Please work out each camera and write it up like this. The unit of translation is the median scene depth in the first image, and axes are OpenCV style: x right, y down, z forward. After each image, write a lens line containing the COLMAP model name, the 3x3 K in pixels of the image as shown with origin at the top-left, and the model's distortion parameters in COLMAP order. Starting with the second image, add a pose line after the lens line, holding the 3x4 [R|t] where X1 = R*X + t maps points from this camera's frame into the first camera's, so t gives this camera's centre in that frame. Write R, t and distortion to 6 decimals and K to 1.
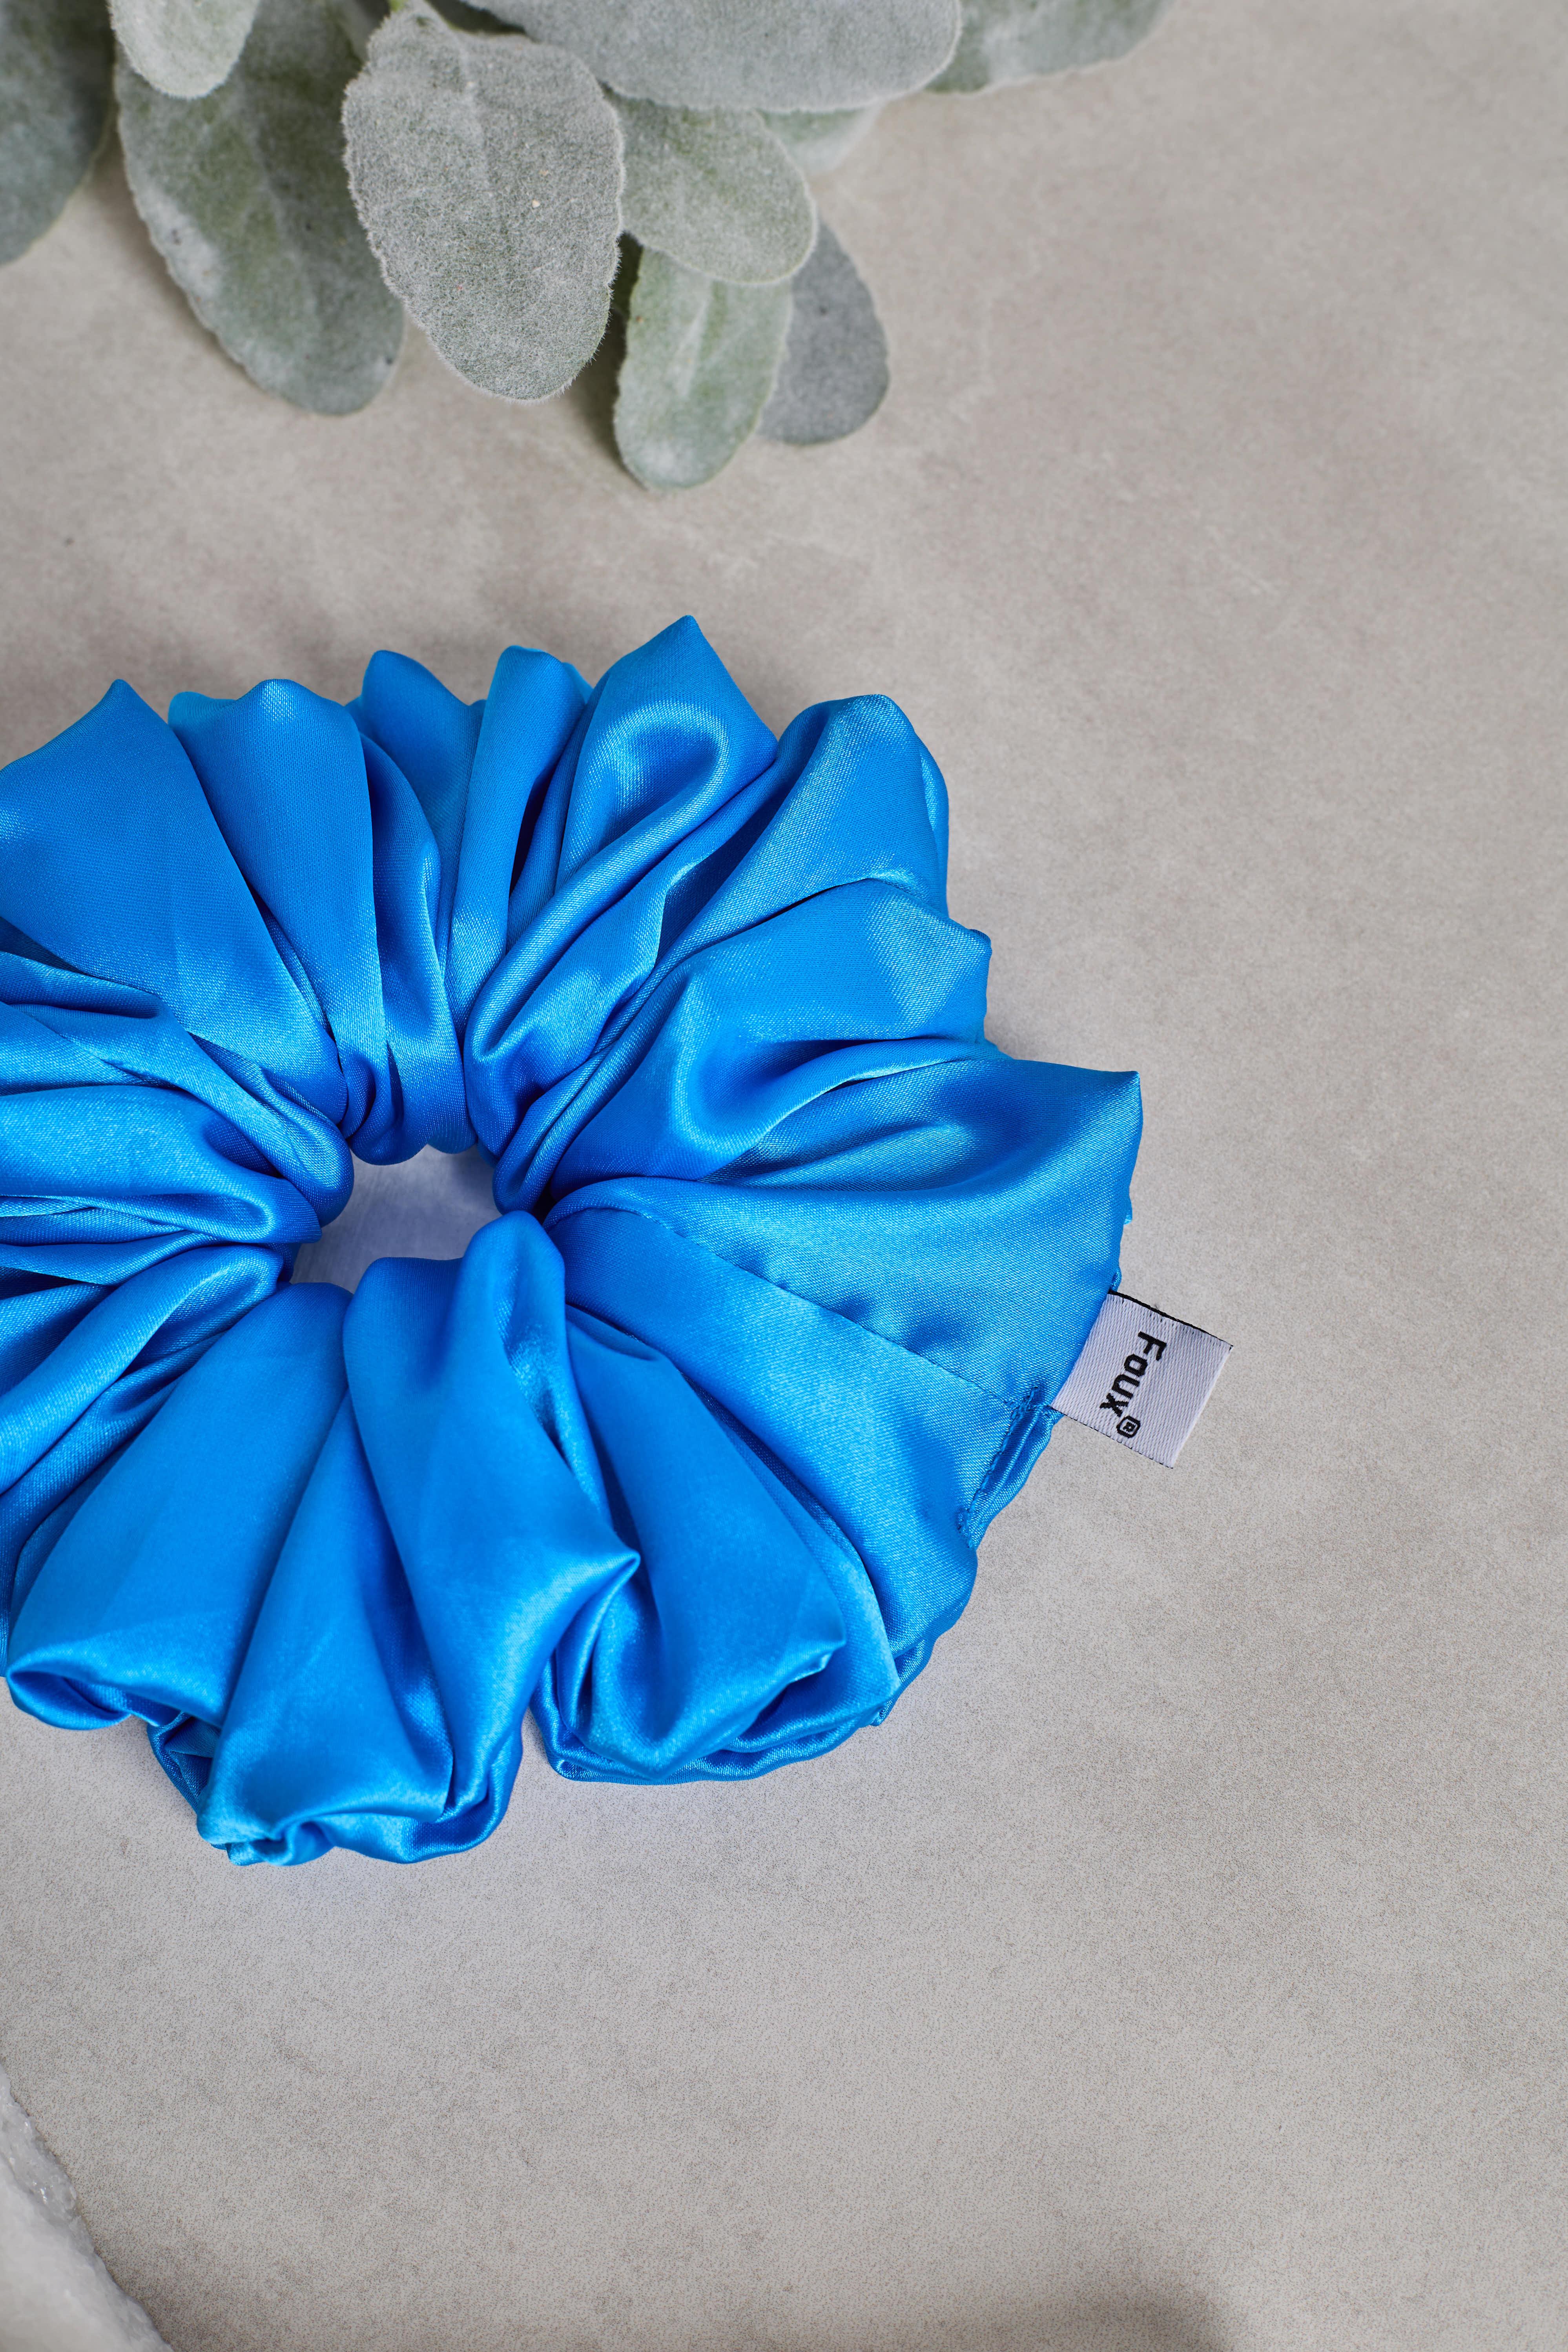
lens RADIAL K [[3769.7, 0, 789.1], [0, 3769.7, 1163.5], [0, 0, 1]] dist [-0.009297, -0.521455]
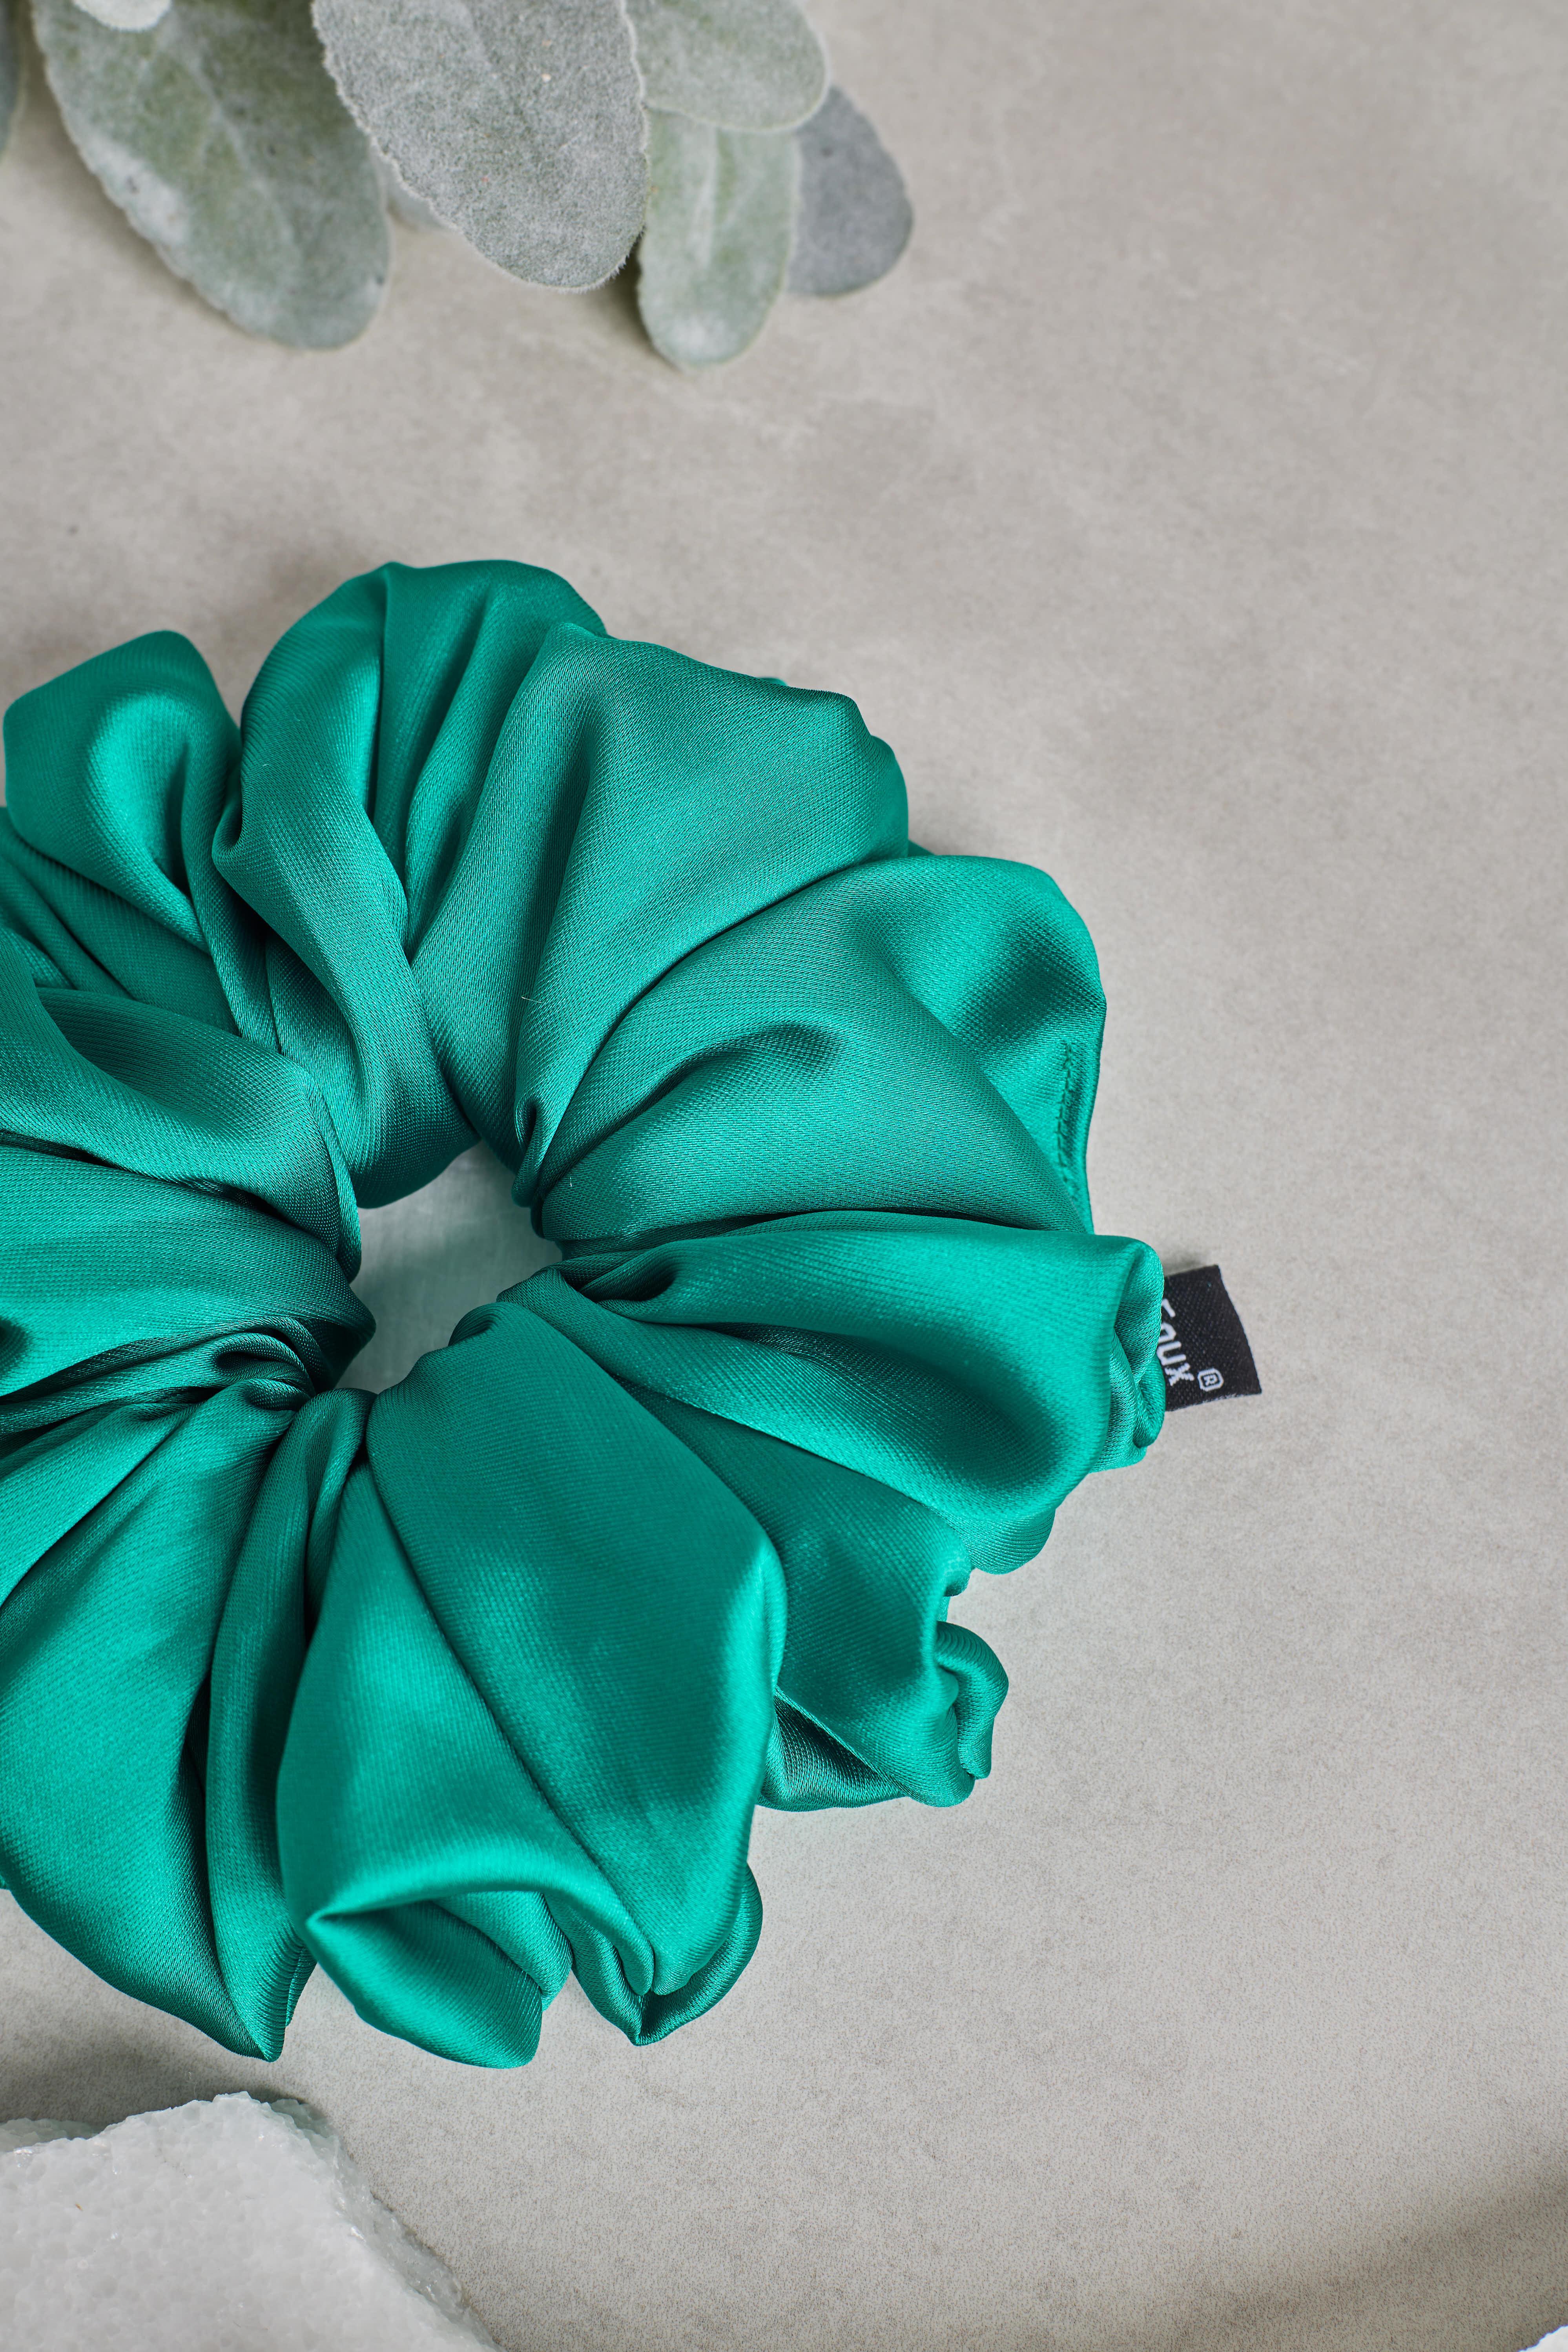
lens RADIAL K [[3860.4, 0, 786.9], [0, 3860.4, 1155.5], [0, 0, 1]] dist [-0.011110, -0.590660]
pose [[0.983131, -0.175952, 0.049947, -0.098279], [0.175059, 0.984318, 0.021755, -0.004649], [-0.052992, -0.012645, 0.998515, 0.048517]]
